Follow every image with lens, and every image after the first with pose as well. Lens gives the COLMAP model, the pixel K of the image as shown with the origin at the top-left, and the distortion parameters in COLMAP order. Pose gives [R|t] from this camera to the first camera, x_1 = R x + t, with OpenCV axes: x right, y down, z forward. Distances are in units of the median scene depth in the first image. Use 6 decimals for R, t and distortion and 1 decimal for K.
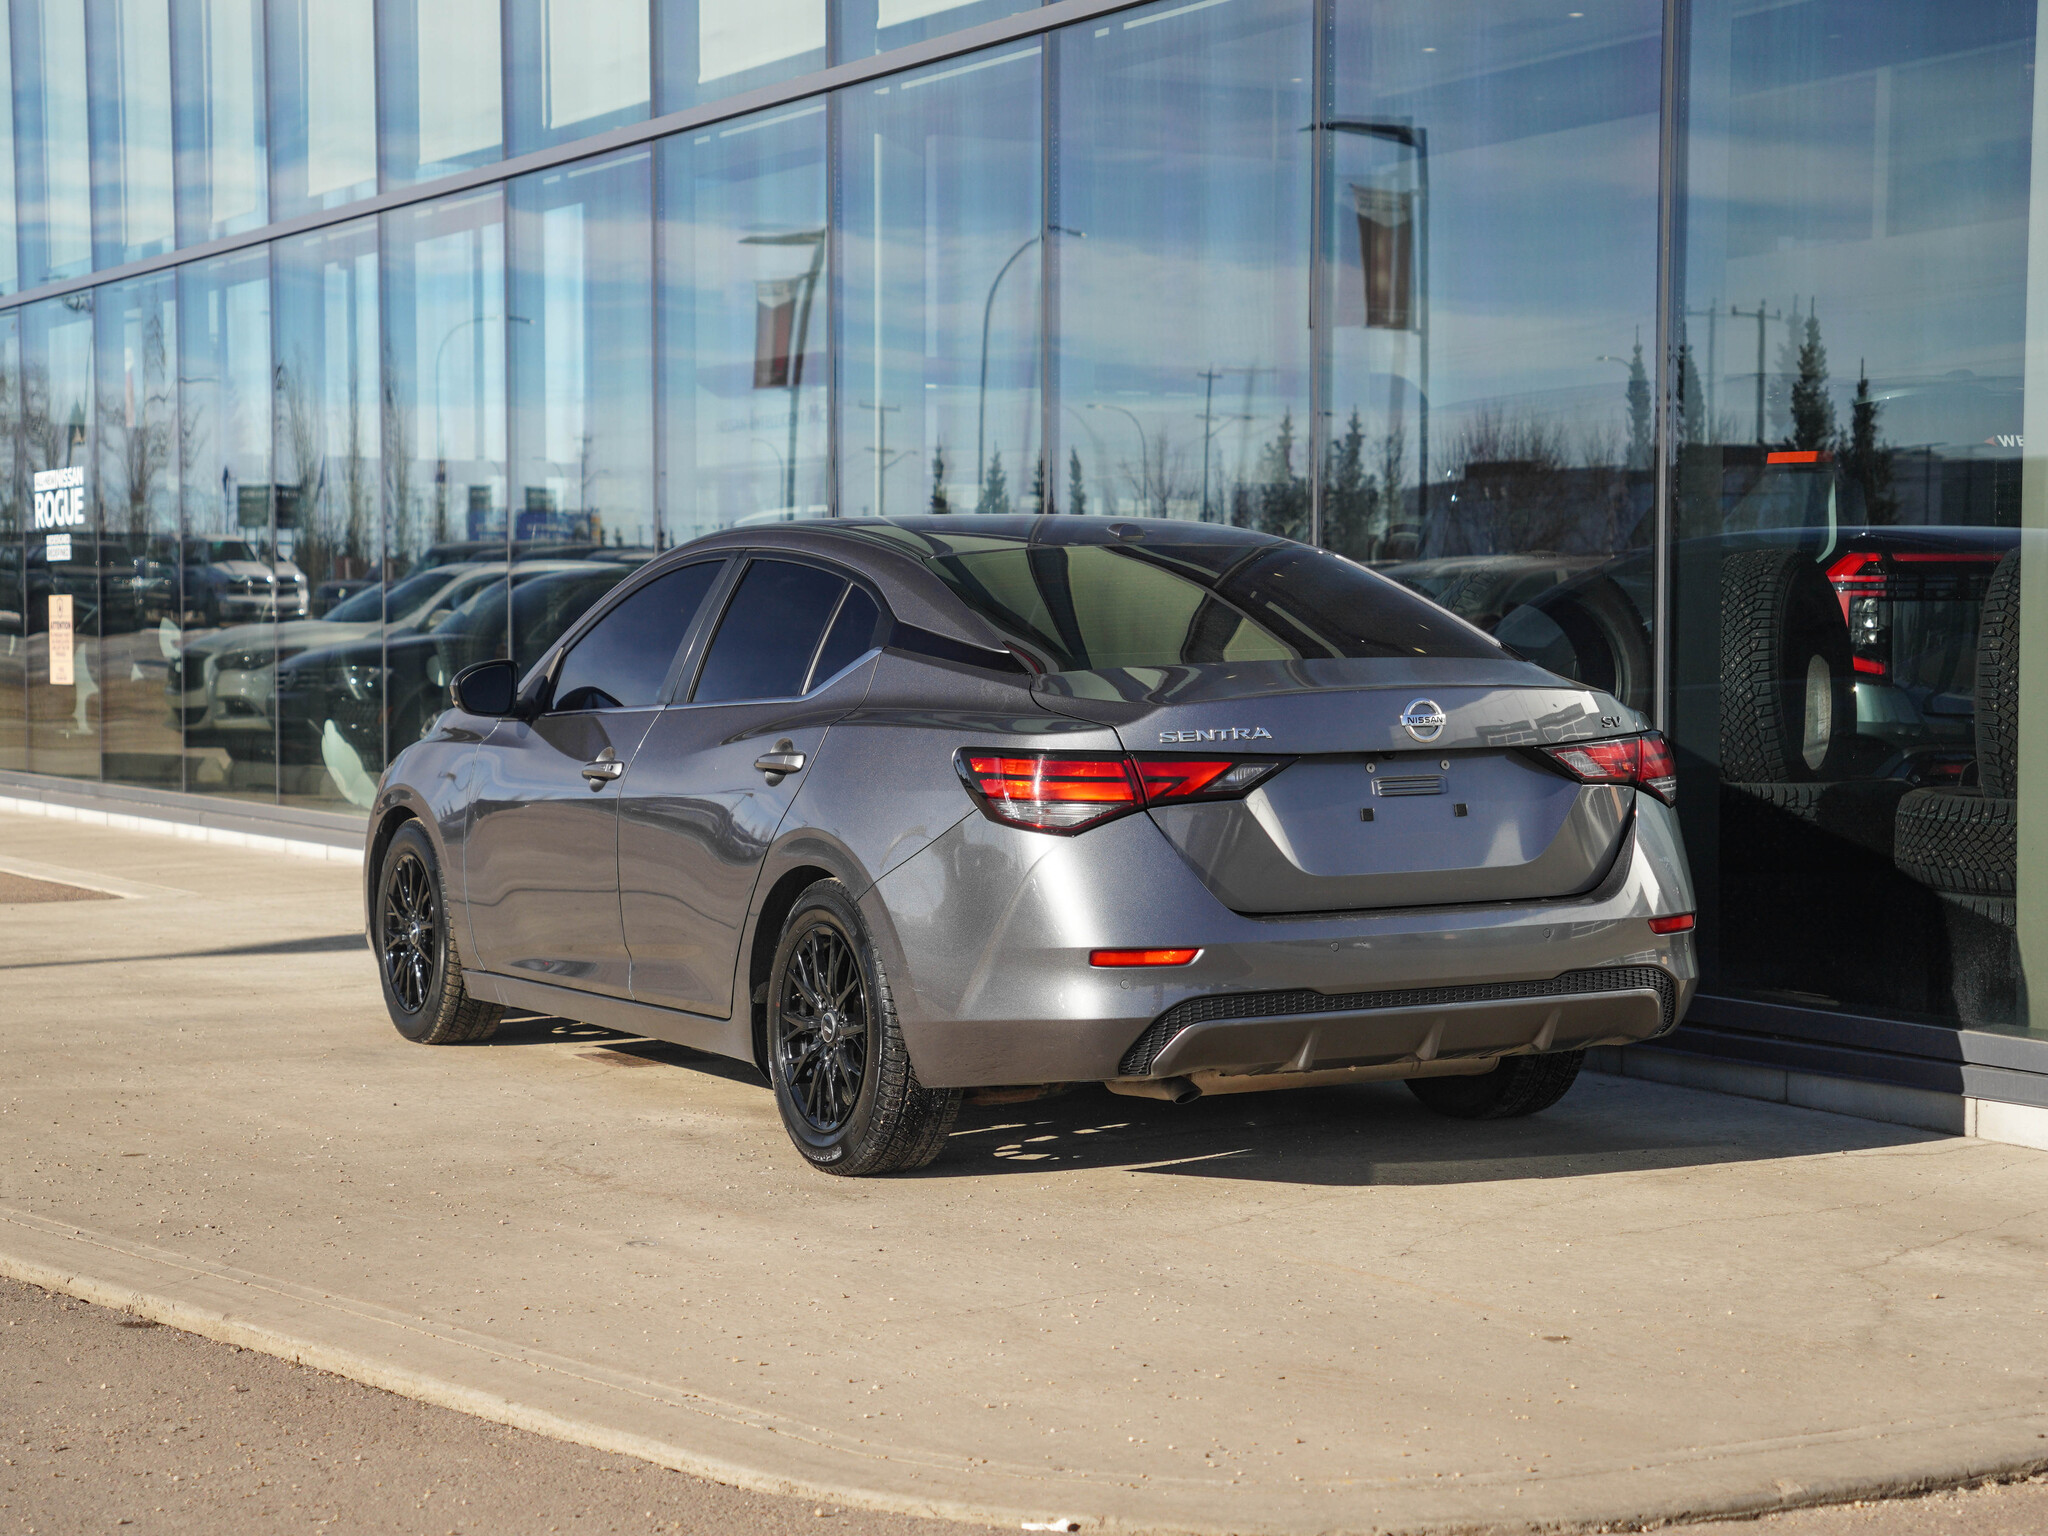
lens RADIAL K [[3738.5, 0, 1019.5], [0, 3738.5, 758.5], [0, 0, 1]] dist [0.146510, 0.000000]
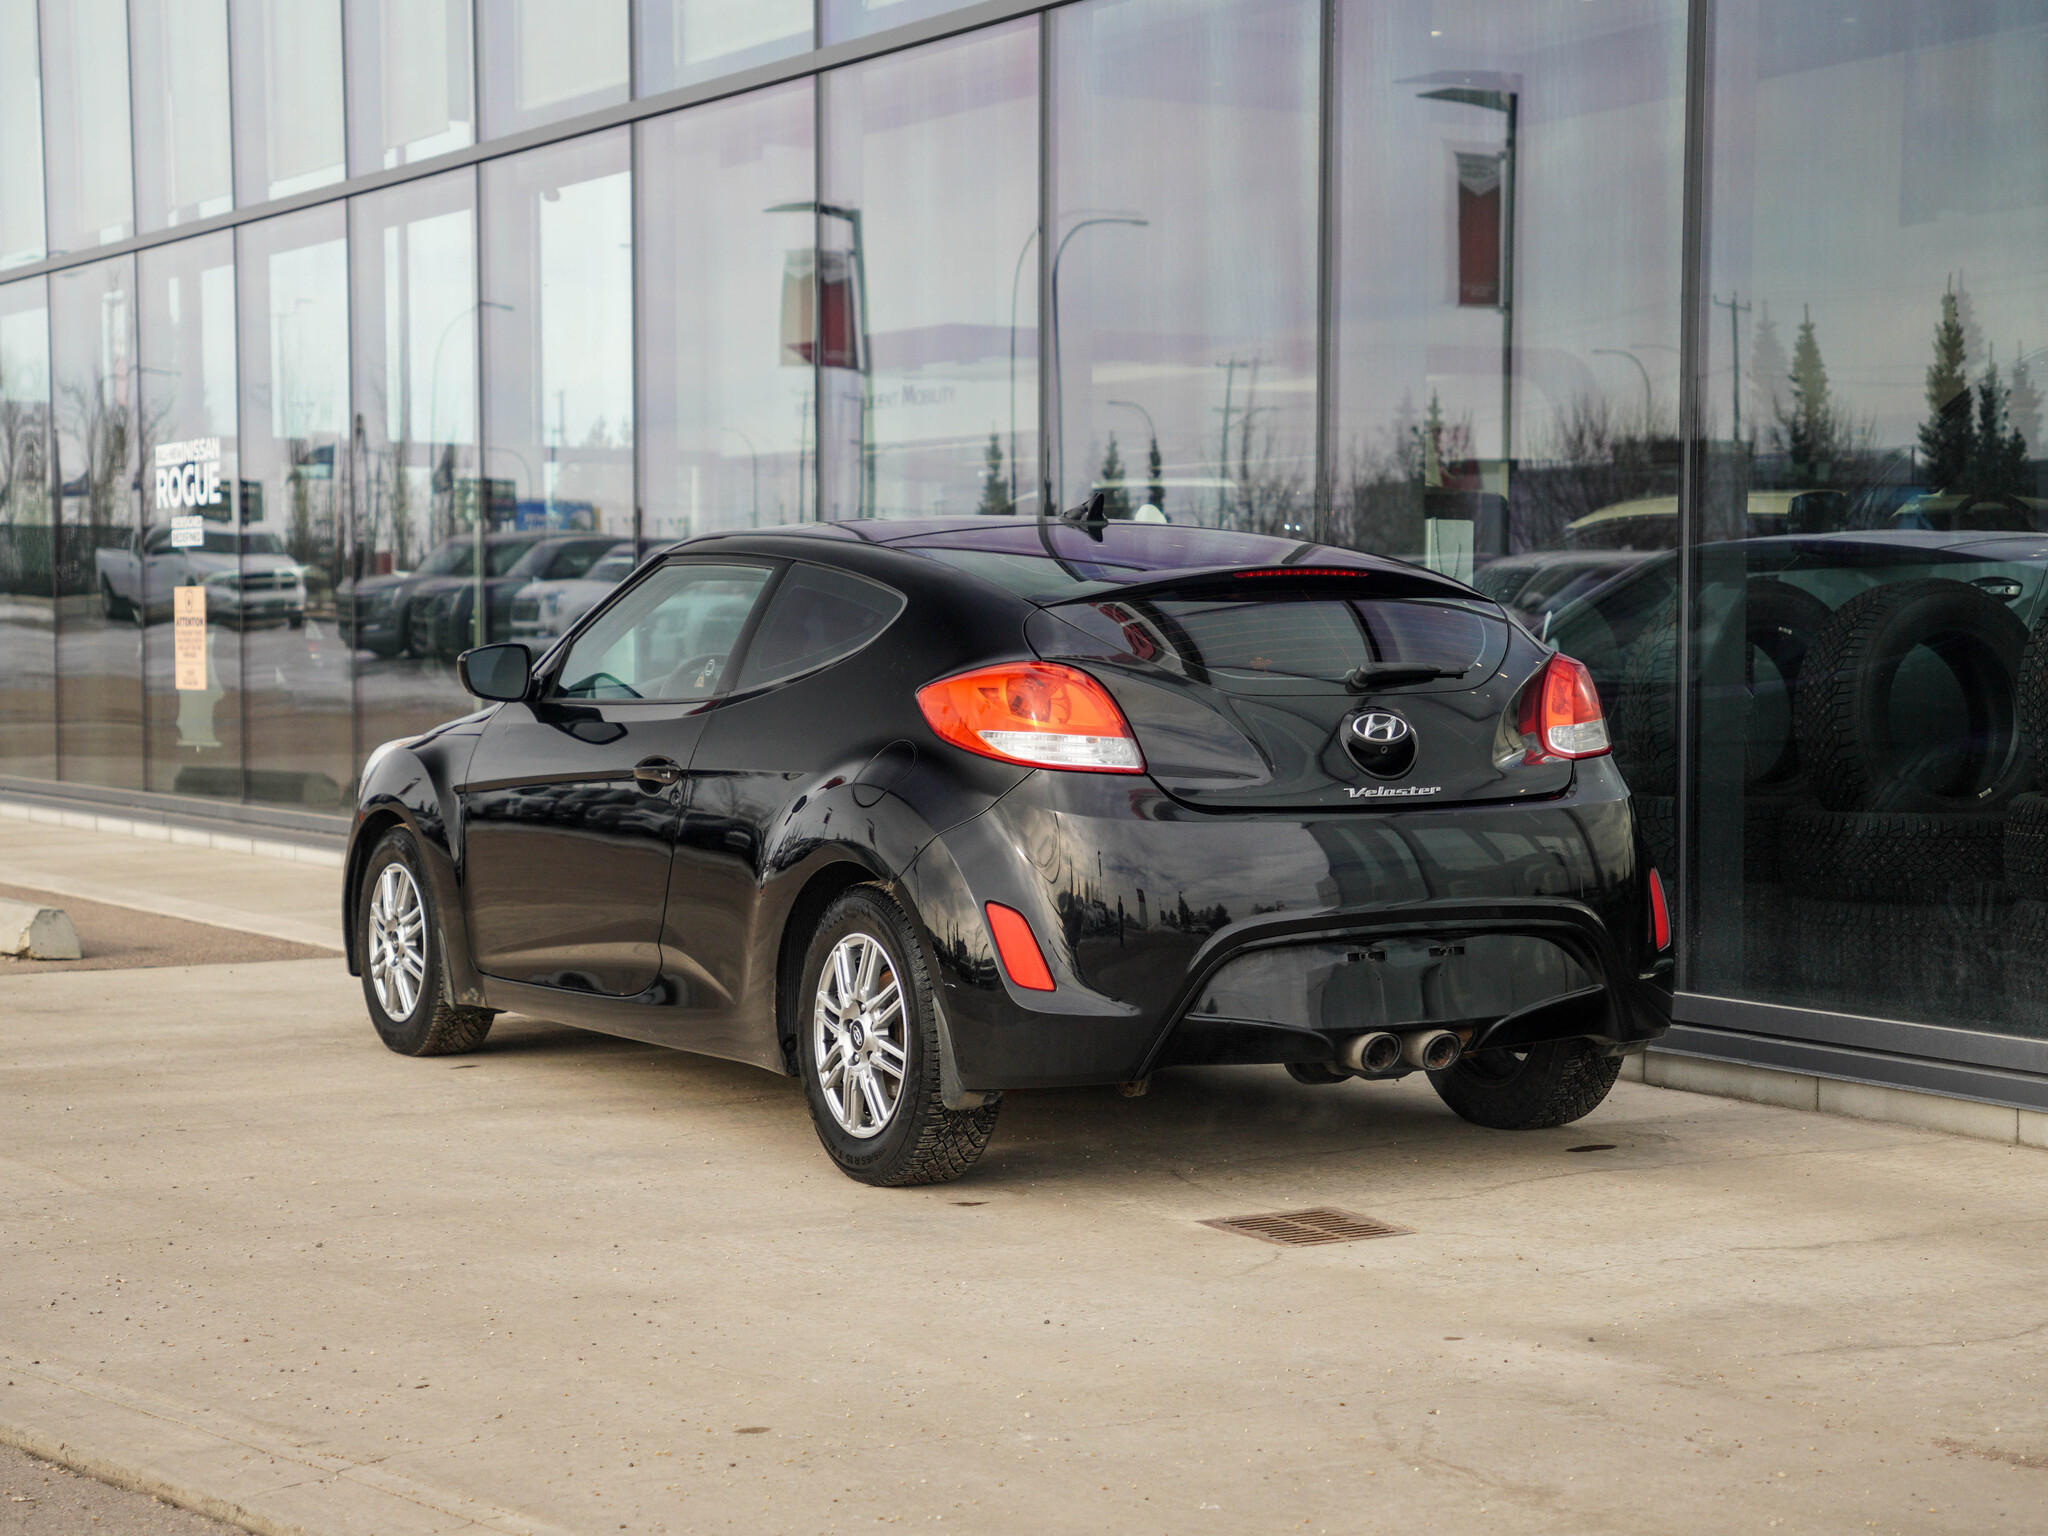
lens RADIAL K [[3738.5, 0, 1020.7], [0, 3738.5, 776.3], [0, 0, 1]] dist [0.146510, 0.000000]
pose [[0.999862, -0.001575, 0.016544, -0.078155], [0.001477, 0.999981, 0.005936, -0.004651], [-0.016553, -0.005911, 0.999846, 0.135011]]
